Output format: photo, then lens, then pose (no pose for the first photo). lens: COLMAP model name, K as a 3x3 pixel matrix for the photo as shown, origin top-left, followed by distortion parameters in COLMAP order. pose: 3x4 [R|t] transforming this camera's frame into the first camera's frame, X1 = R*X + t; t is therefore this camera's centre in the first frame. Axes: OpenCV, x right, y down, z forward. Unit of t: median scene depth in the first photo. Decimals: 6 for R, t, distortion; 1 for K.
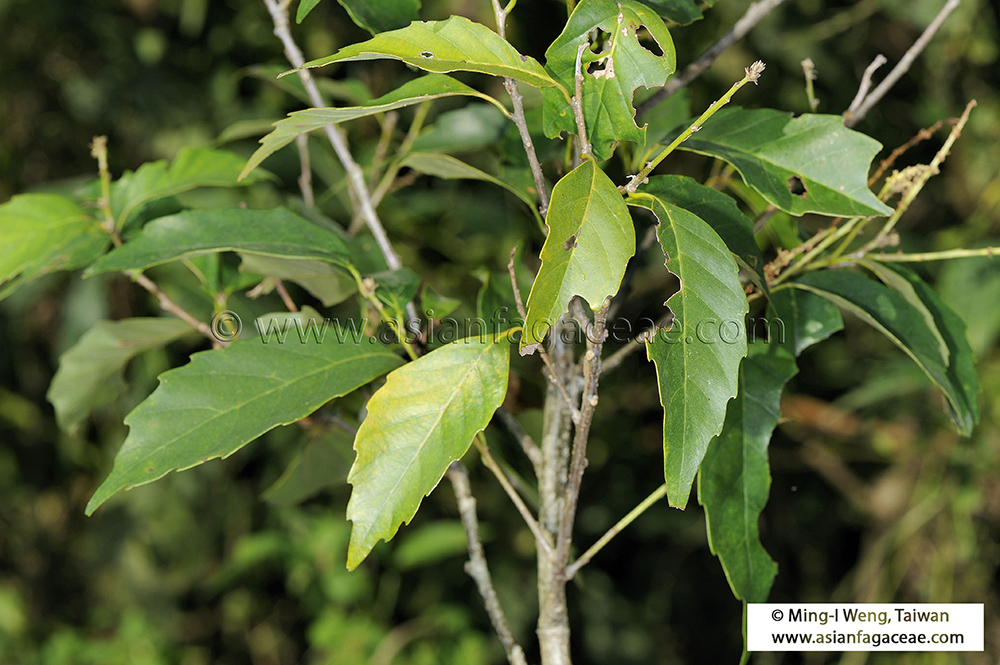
lens RADIAL K [[2942.7, 0, 500.0], [0, 2942.7, 332.5], [0, 0, 1]] dist [0.035071, -0.116424]
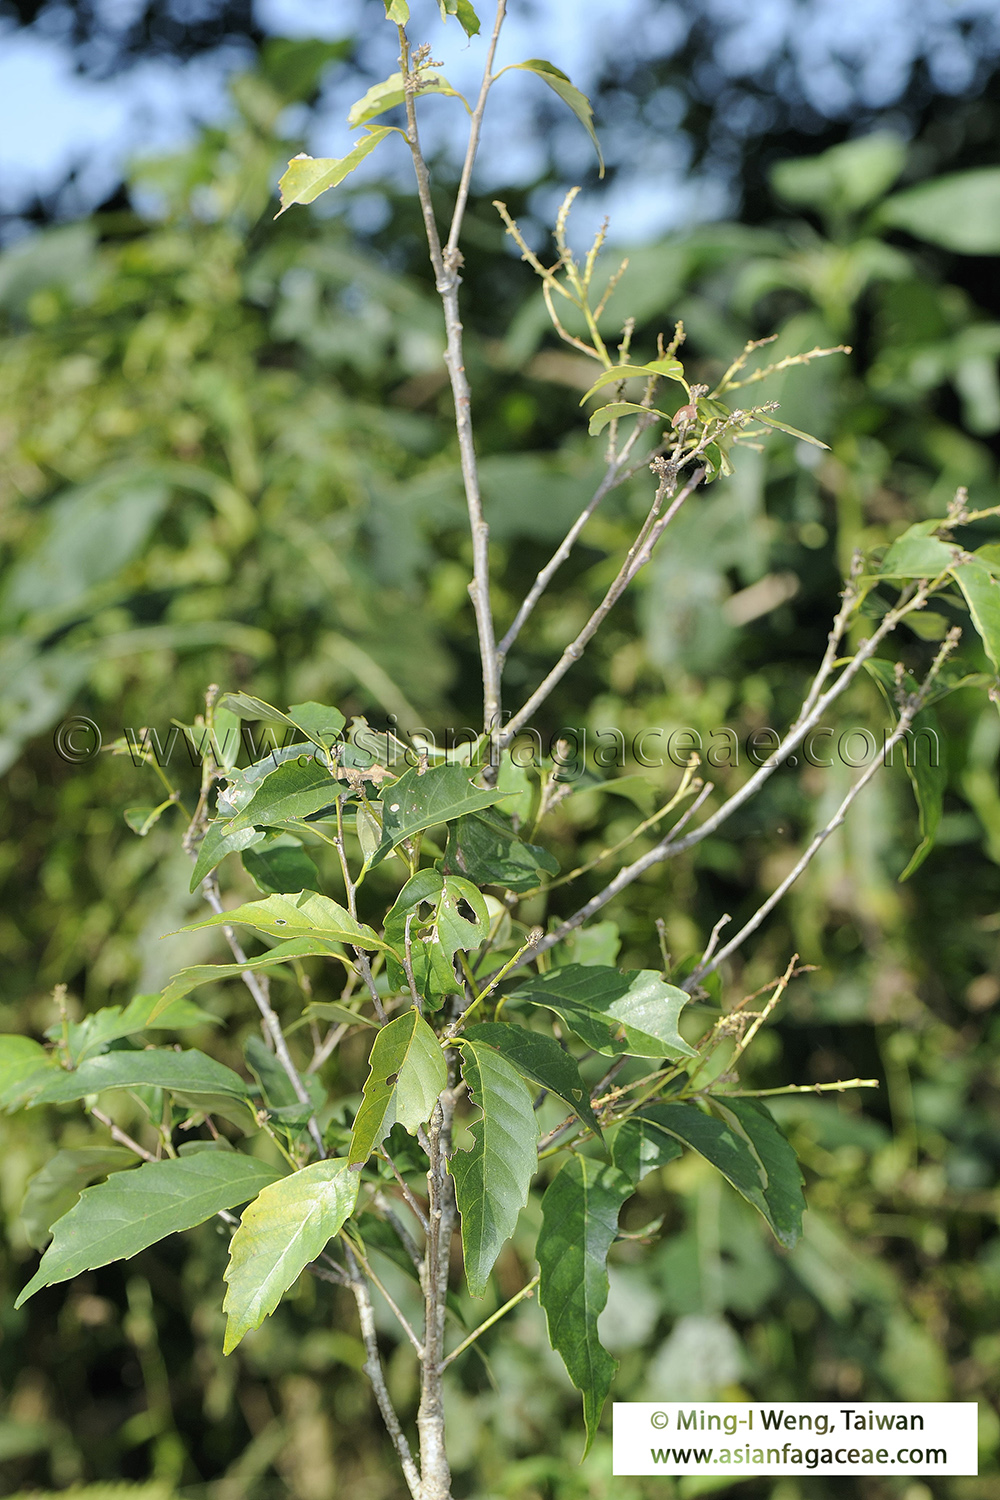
lens RADIAL K [[4436.5, 0, 500.0], [0, 4436.5, 750.0], [0, 0, 1]] dist [-0.382418, -1.048255]
pose [[0.993895, -0.007113, -0.110102, 0.247647], [-0.004858, 0.994131, -0.108072, 0.028868], [0.110224, 0.107947, 0.988027, -0.742739]]
